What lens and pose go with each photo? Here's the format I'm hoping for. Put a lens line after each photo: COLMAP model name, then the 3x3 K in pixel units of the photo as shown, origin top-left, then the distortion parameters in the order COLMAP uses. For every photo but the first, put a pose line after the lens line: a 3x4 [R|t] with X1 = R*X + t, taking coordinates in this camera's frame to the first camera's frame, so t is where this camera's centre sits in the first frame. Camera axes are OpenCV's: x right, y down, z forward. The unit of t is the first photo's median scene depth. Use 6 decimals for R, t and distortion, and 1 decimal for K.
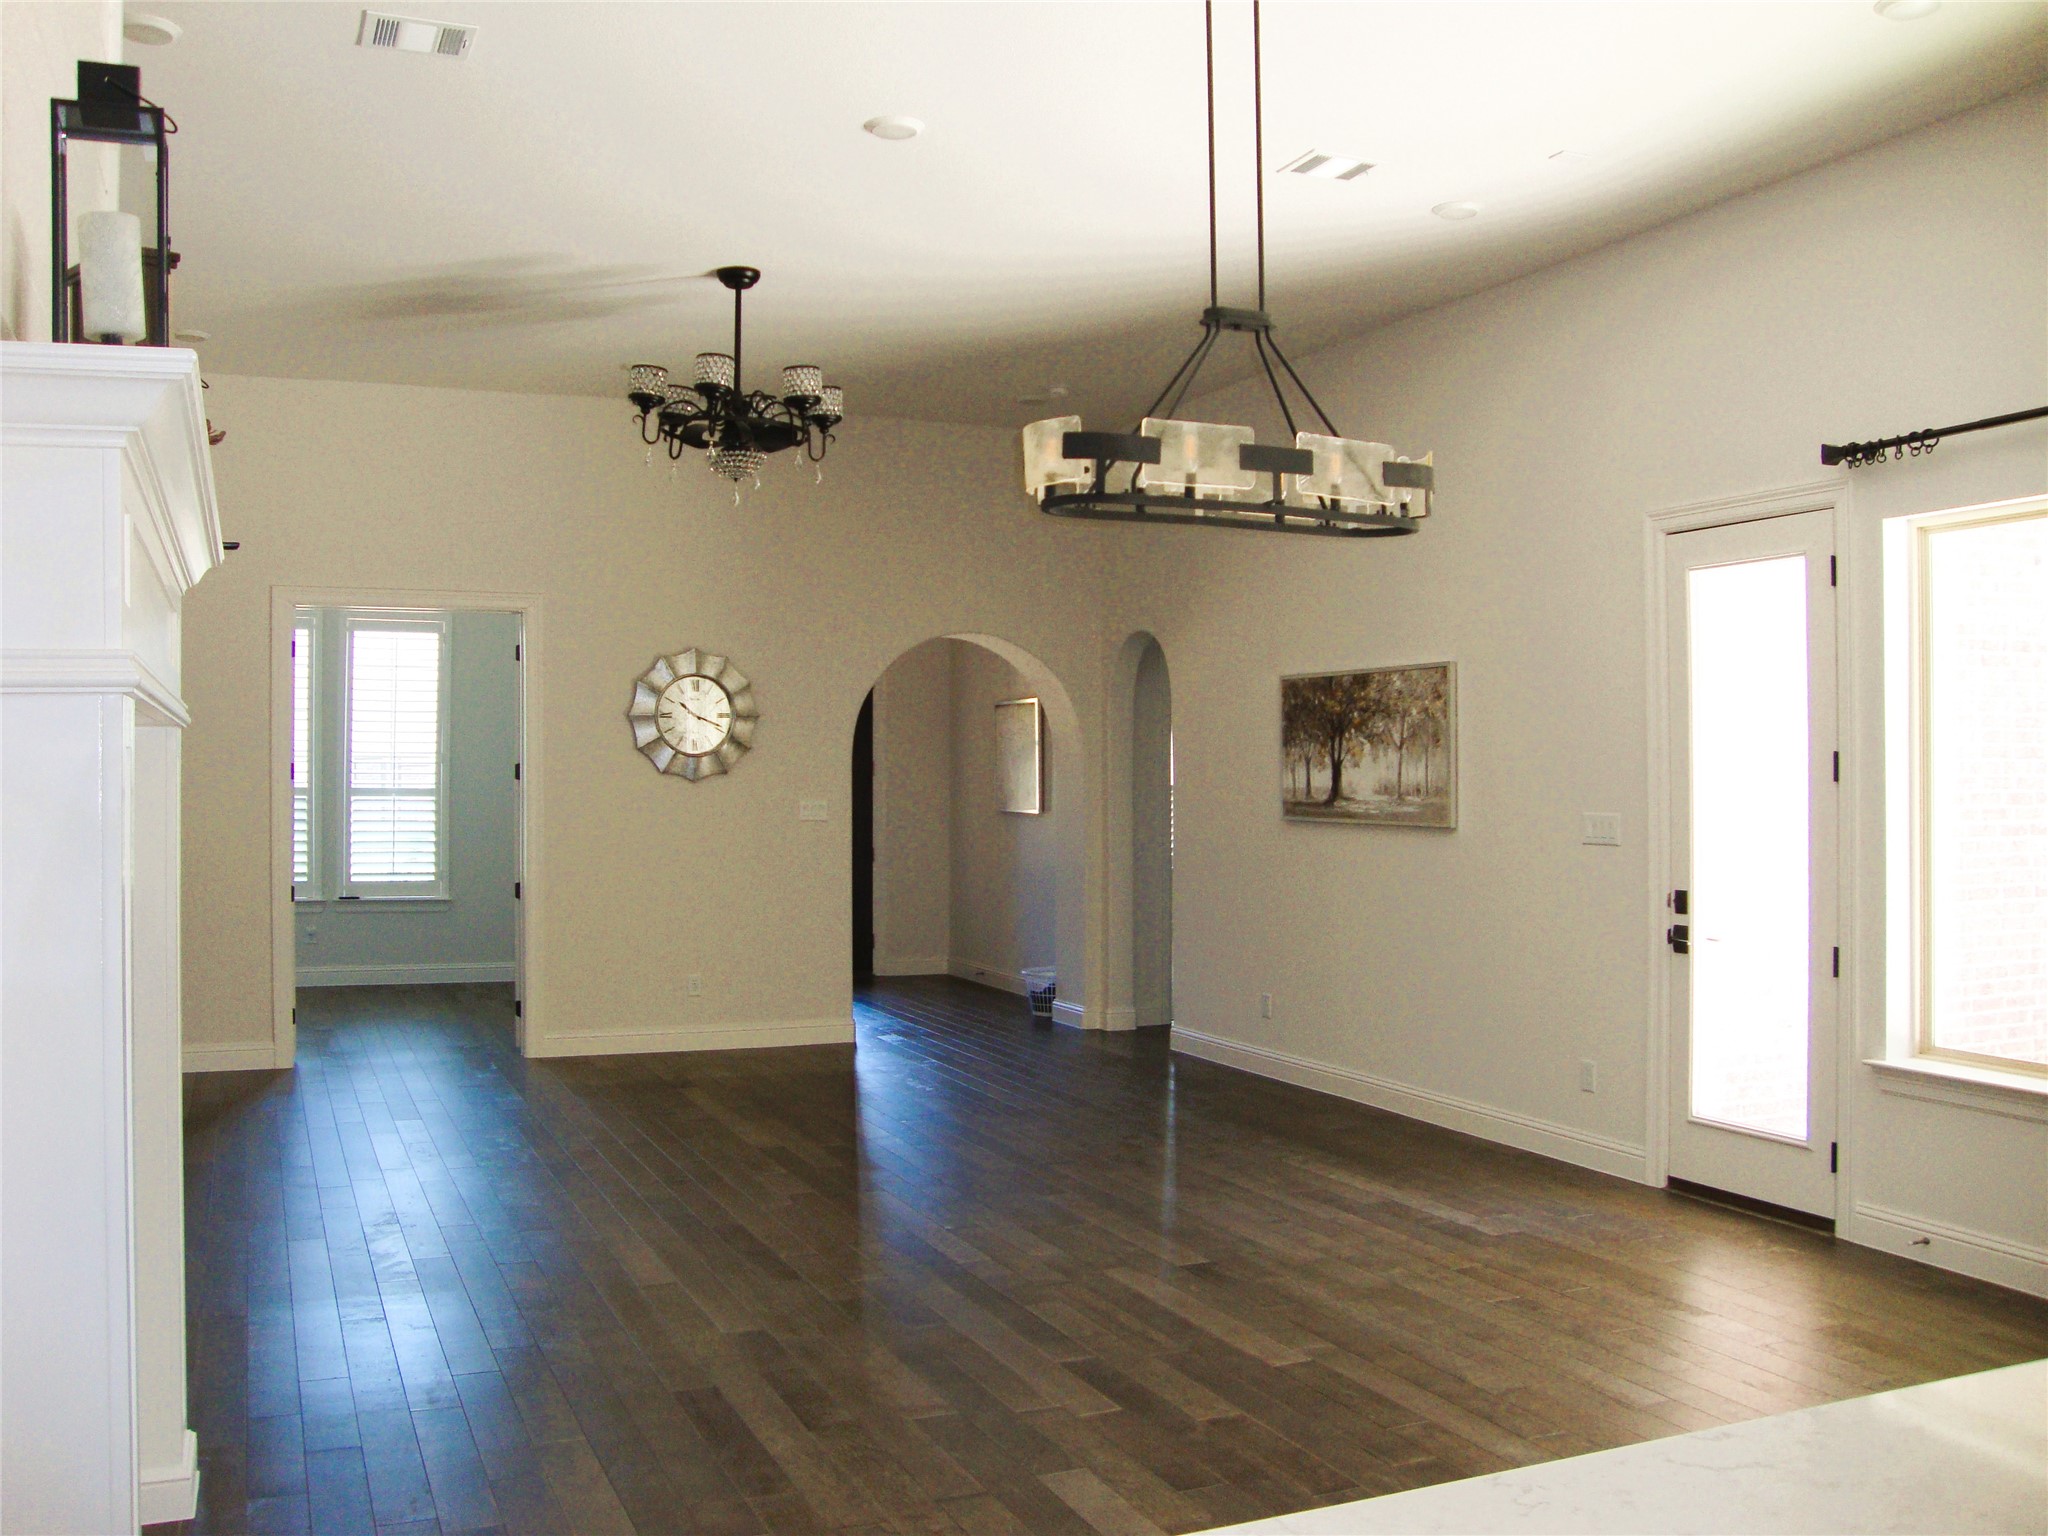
lens RADIAL K [[1841.6, 0, 1024.0], [0, 1841.6, 768.0], [0, 0, 1]] dist [-0.198138, 0.172744]
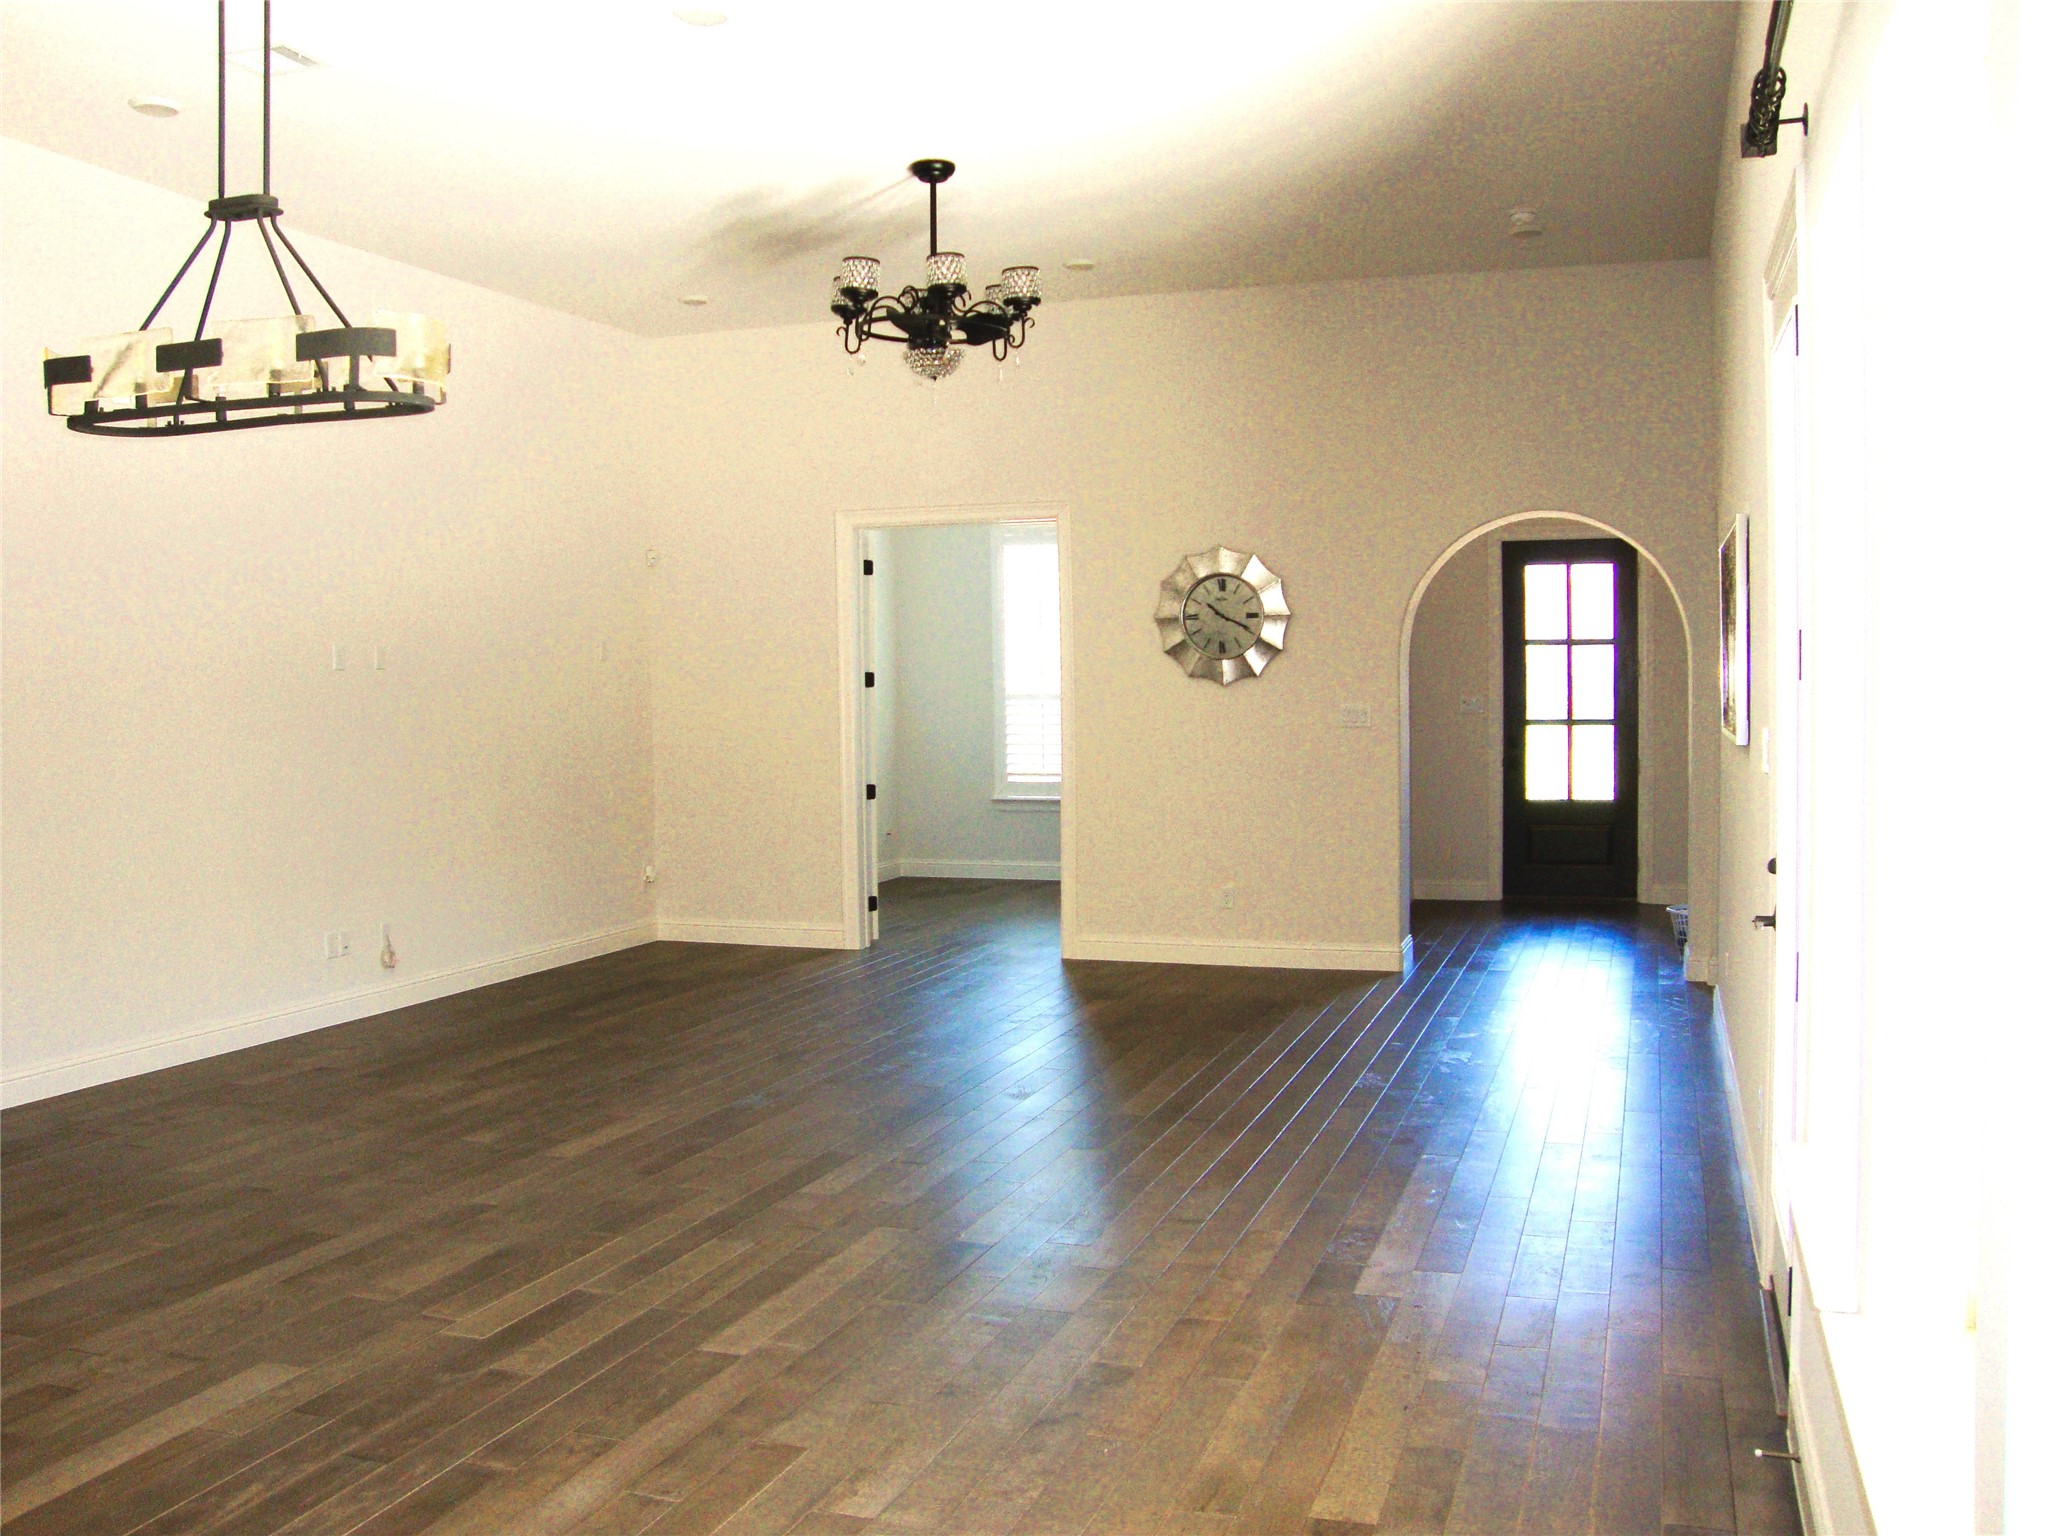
lens RADIAL K [[1841.6, 0, 1024.0], [0, 1841.6, 768.0], [0, 0, 1]] dist [-0.198138, 0.172744]
pose [[0.740673, 0.025877, -0.671367, 0.806504], [0.009571, 0.998750, 0.049055, 0.004653], [0.671798, -0.042759, 0.739499, 0.444695]]
